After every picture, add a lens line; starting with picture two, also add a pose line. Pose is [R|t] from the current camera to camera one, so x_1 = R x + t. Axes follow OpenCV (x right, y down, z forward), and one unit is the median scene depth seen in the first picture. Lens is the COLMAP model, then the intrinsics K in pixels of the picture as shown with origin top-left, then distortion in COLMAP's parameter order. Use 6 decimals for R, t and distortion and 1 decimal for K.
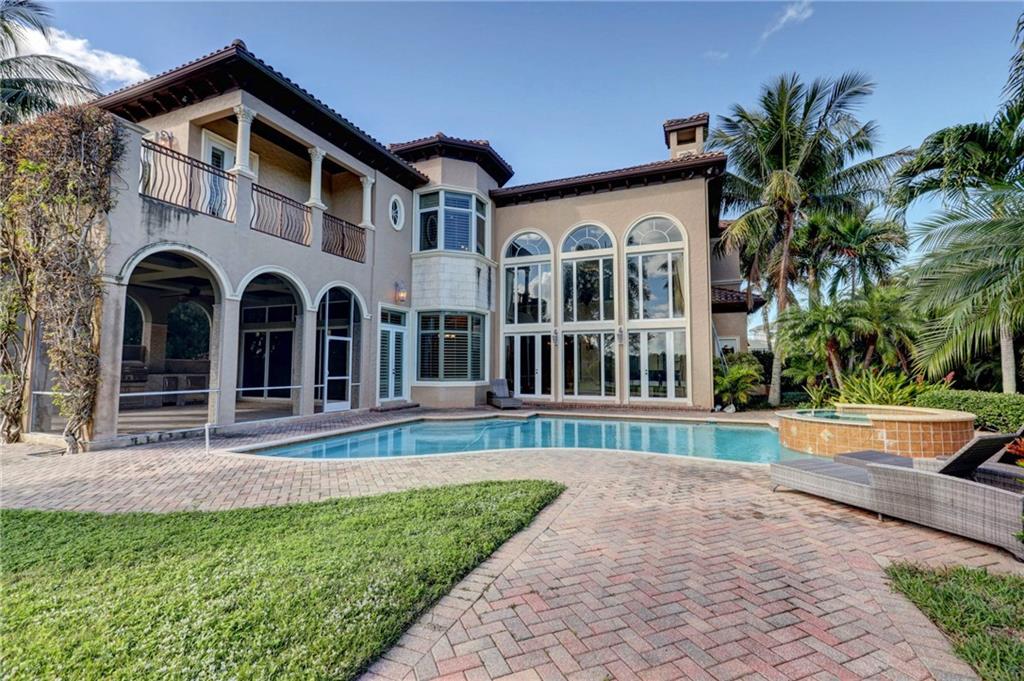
lens RADIAL K [[453.2, 0, 509.8], [0, 453.2, 339.4], [0, 0, 1]] dist [-0.000658, 0.000126]
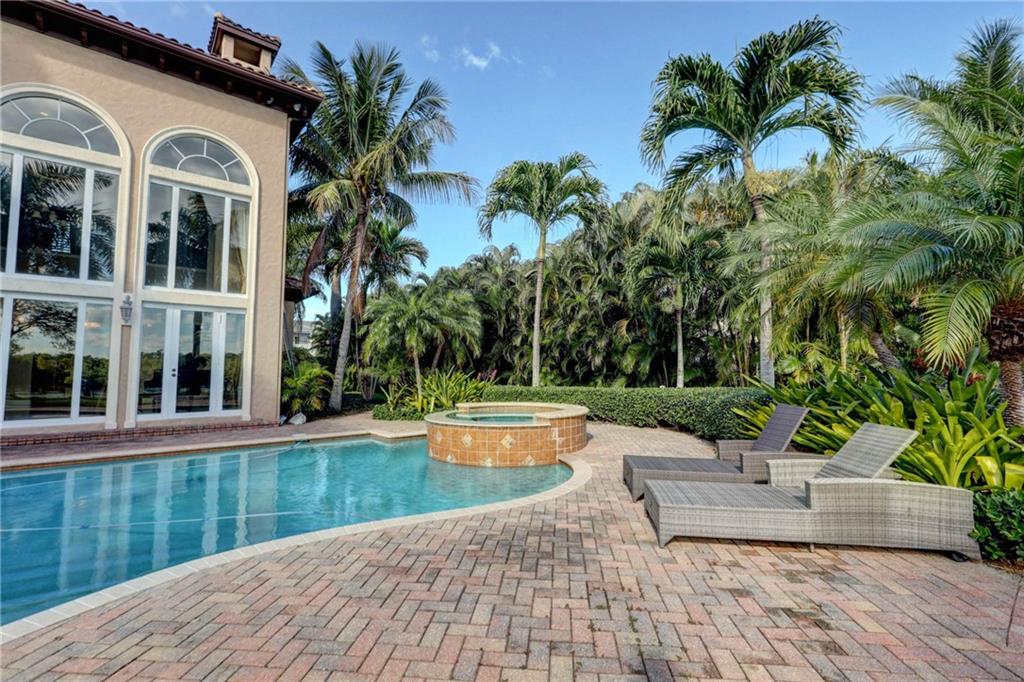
lens RADIAL K [[454.7, 0, 514.0], [0, 454.7, 338.3], [0, 0, 1]] dist [-0.002884, -0.000325]
pose [[0.468969, 0.061729, 0.881055, -0.033746], [-0.053653, 0.997703, -0.041343, 0.025648], [-0.881583, -0.027883, 0.471204, 0.296049]]
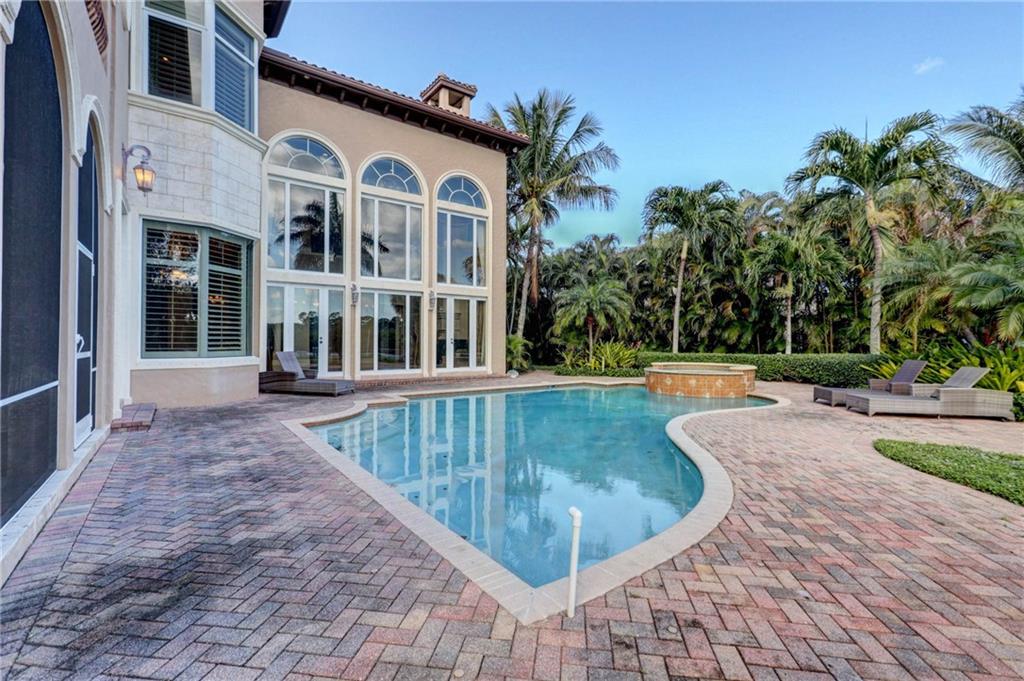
lens RADIAL K [[453.2, 0, 509.8], [0, 453.2, 339.4], [0, 0, 1]] dist [-0.000658, 0.000126]
pose [[0.516287, 0.004714, 0.856403, -0.440450], [-0.058456, 0.997847, 0.029748, 0.034322], [-0.854418, -0.065420, 0.515451, 0.420686]]
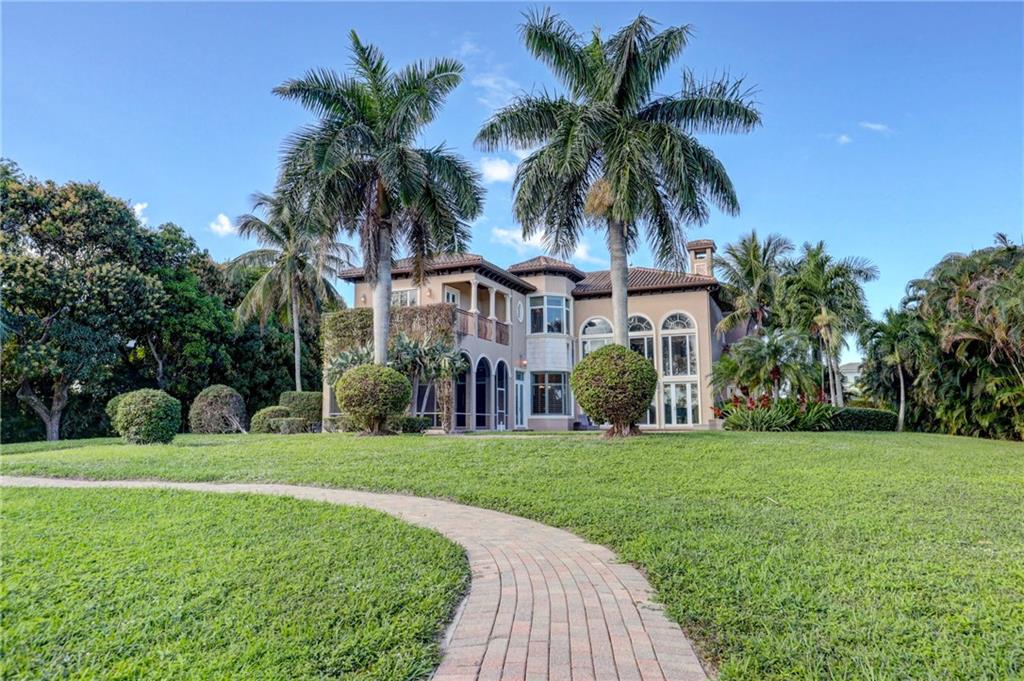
lens RADIAL K [[686.5, 0, 512.0], [0, 686.5, 340.5], [0, 0, 1]] dist [-0.001639, -0.000013]
pose [[0.999966, -0.005729, 0.005926, -0.296319], [0.006097, 0.997923, -0.064123, -0.017518], [-0.005546, 0.064157, 0.997924, -1.474536]]
